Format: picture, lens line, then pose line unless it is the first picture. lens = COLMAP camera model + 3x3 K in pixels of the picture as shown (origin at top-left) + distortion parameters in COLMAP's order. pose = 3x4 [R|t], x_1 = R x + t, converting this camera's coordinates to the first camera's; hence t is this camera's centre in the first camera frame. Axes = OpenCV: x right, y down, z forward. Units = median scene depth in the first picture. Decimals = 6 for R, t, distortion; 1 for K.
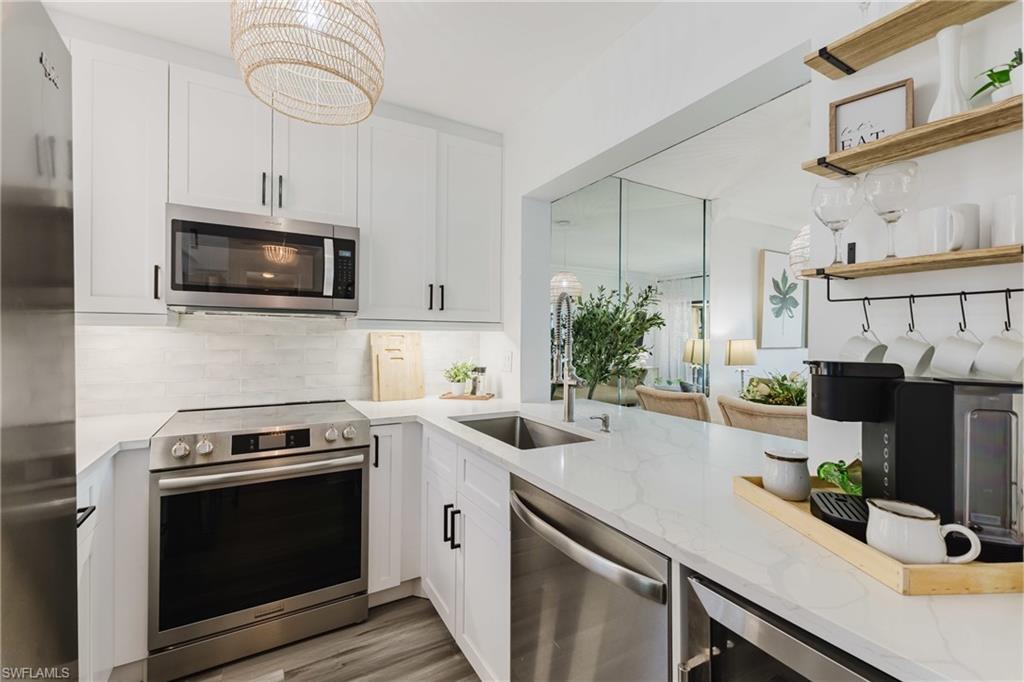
lens RADIAL K [[435.5, 0, 512.0], [0, 435.5, 341.0], [0, 0, 1]] dist [0.000360, -0.000004]
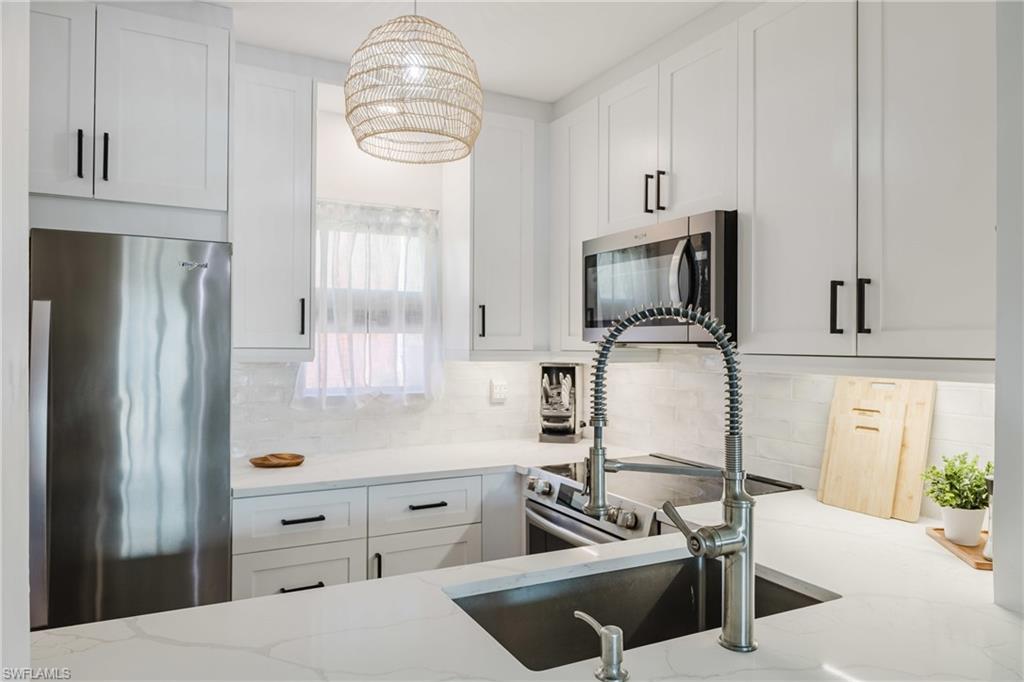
lens RADIAL K [[685.0, 0, 512.0], [0, 685.0, 341.0], [0, 0, 1]] dist [-0.000787, -0.001919]
pose [[-0.056249, -0.008715, -0.998379, 0.308534], [-0.011742, 0.999899, -0.008066, -0.028392], [0.998348, 0.011269, -0.056345, 0.366342]]
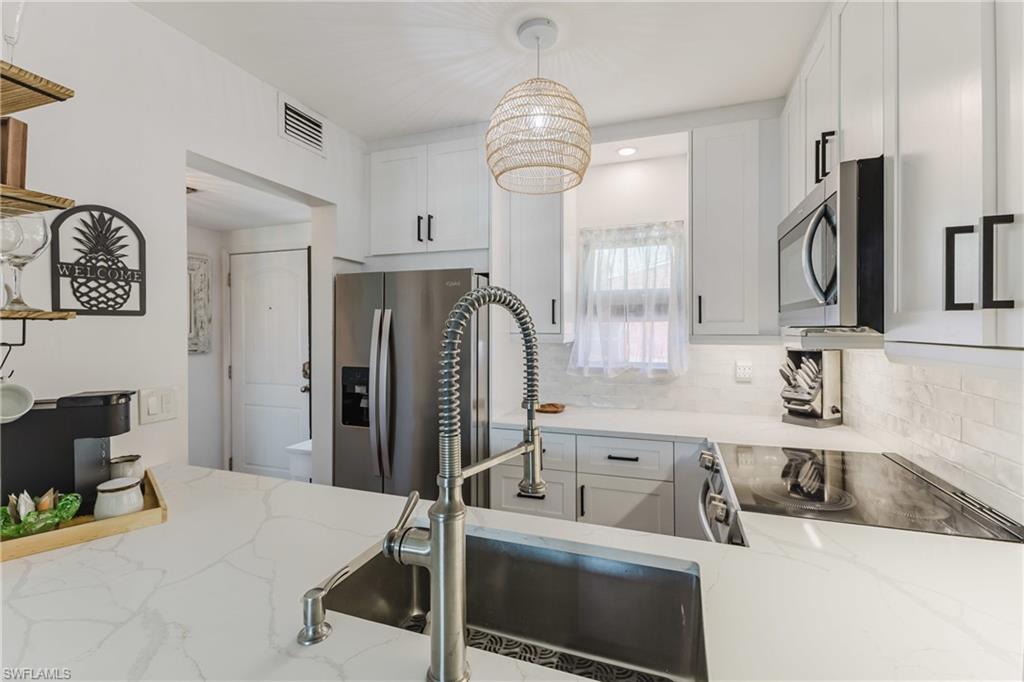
lens RADIAL K [[449.1, 0, 510.7], [0, 449.1, 331.6], [0, 0, 1]] dist [0.005117, 0.000075]
pose [[-0.770340, 0.002030, -0.637630, 0.131396], [-0.004219, 0.999957, 0.008280, -0.031598], [0.637619, 0.009069, -0.770298, 0.555997]]
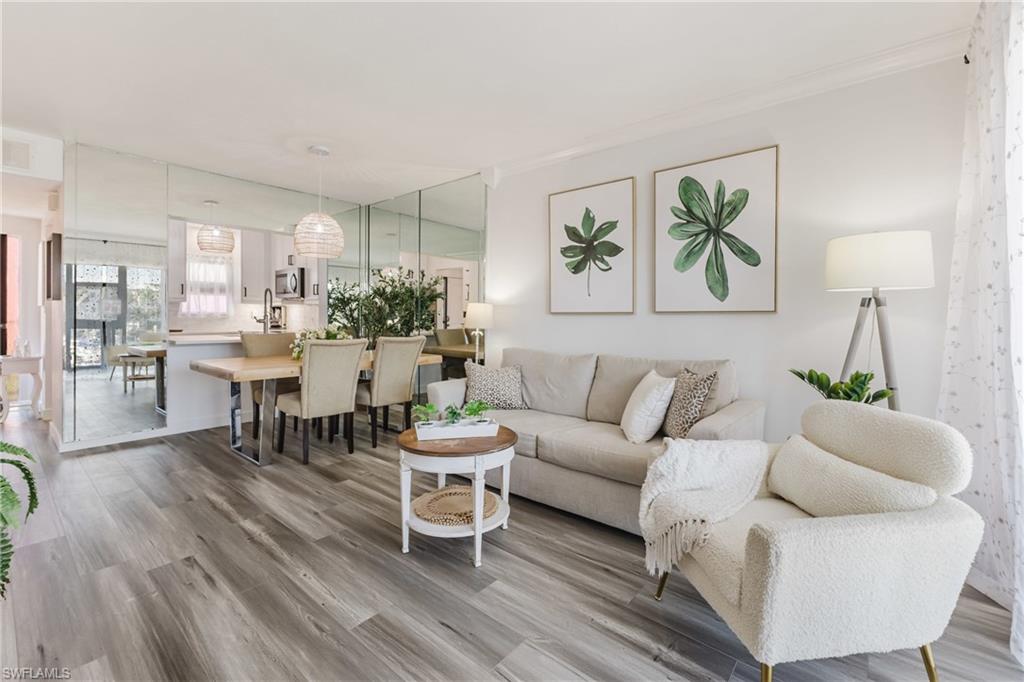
lens RADIAL K [[433.0, 0, 514.1], [0, 433.0, 318.5], [0, 0, 1]] dist [0.001918, 0.000089]
pose [[0.346543, 0.003278, -0.938028, 1.314203], [-0.010048, 0.999949, -0.000218, 0.027428], [0.937980, 0.009501, 0.346558, 0.640959]]
